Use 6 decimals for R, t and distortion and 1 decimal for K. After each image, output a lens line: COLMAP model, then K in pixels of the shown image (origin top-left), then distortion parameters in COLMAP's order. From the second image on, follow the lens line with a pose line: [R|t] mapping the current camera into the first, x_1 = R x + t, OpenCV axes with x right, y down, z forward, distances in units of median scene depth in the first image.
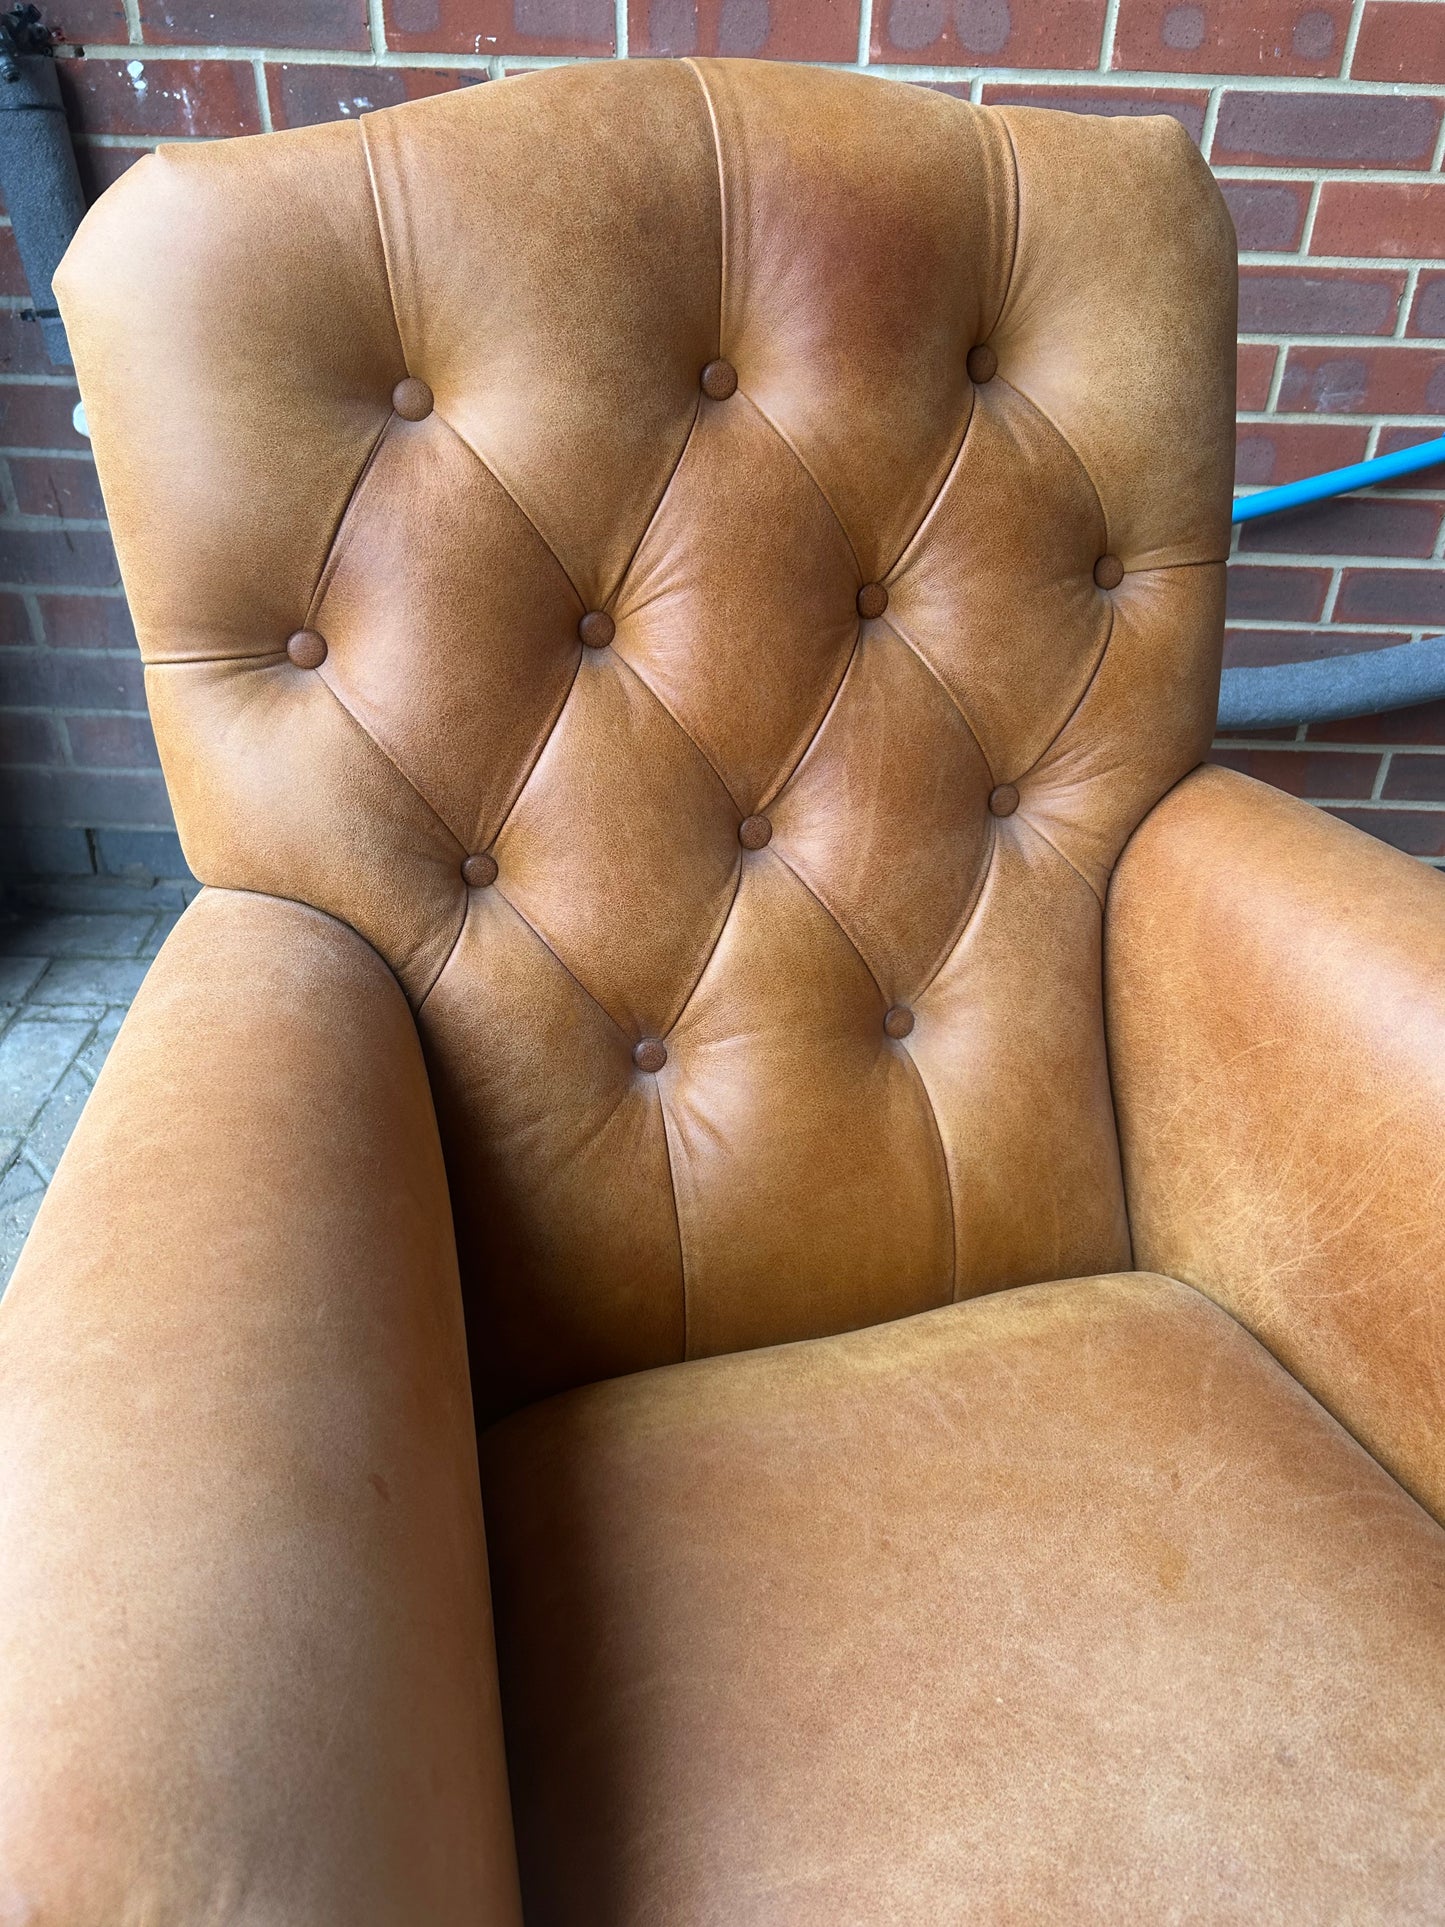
lens RADIAL K [[1464.9, 0, 723.0], [0, 1464.9, 950.3], [0, 0, 1]] dist [0.038299, -0.049040]
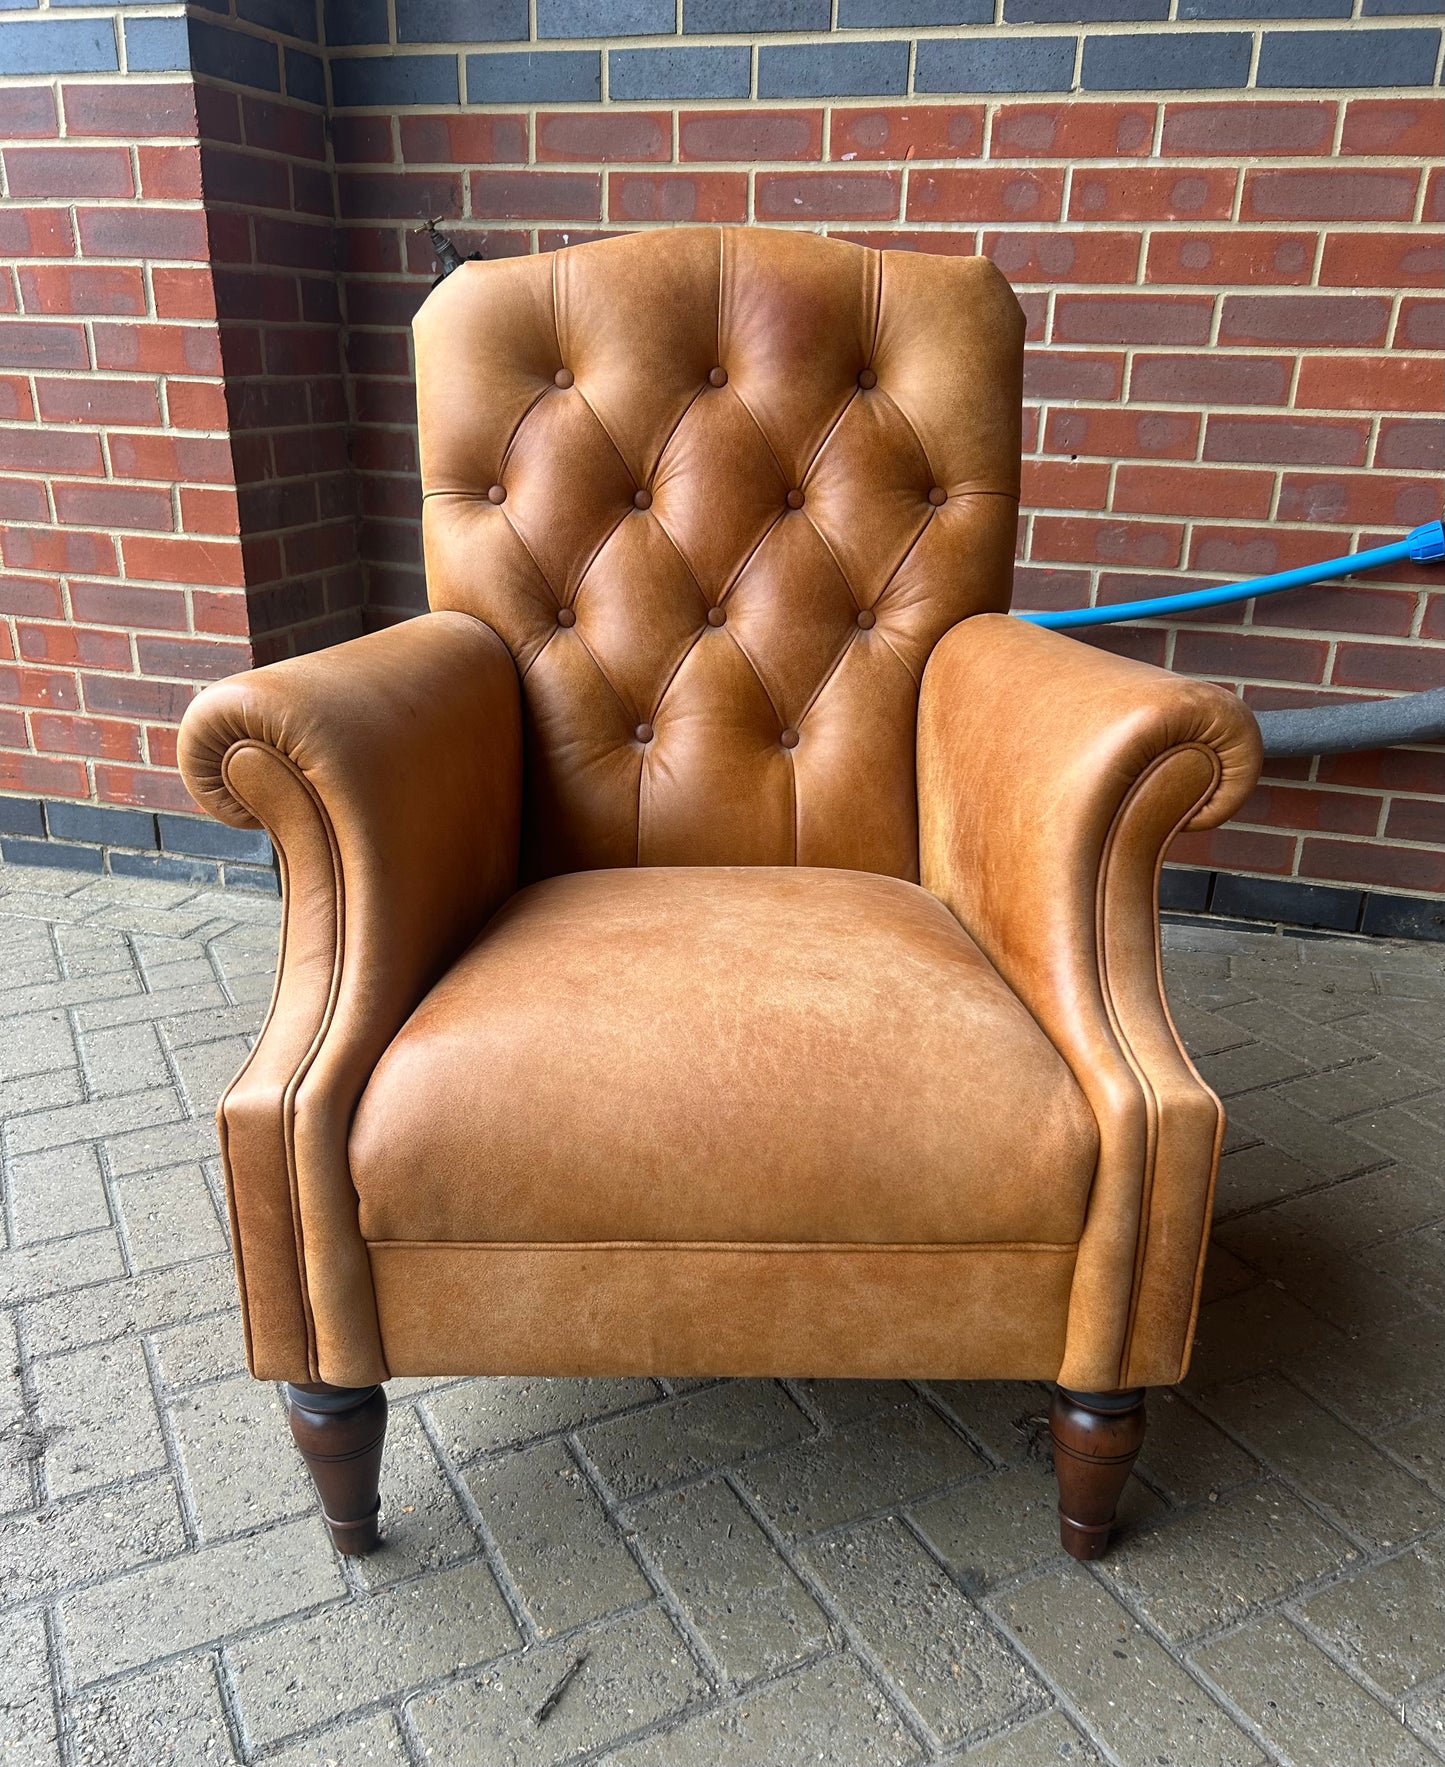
lens RADIAL K [[1467.7, 0, 714.3], [0, 1467.7, 978.4], [0, 0, 1]] dist [0.027214, -0.033733]
pose [[0.957660, 0.113456, -0.264604, 0.574721], [-0.154839, 0.977806, -0.141138, 0.641090], [0.242718, 0.176134, 0.953973, -0.695746]]
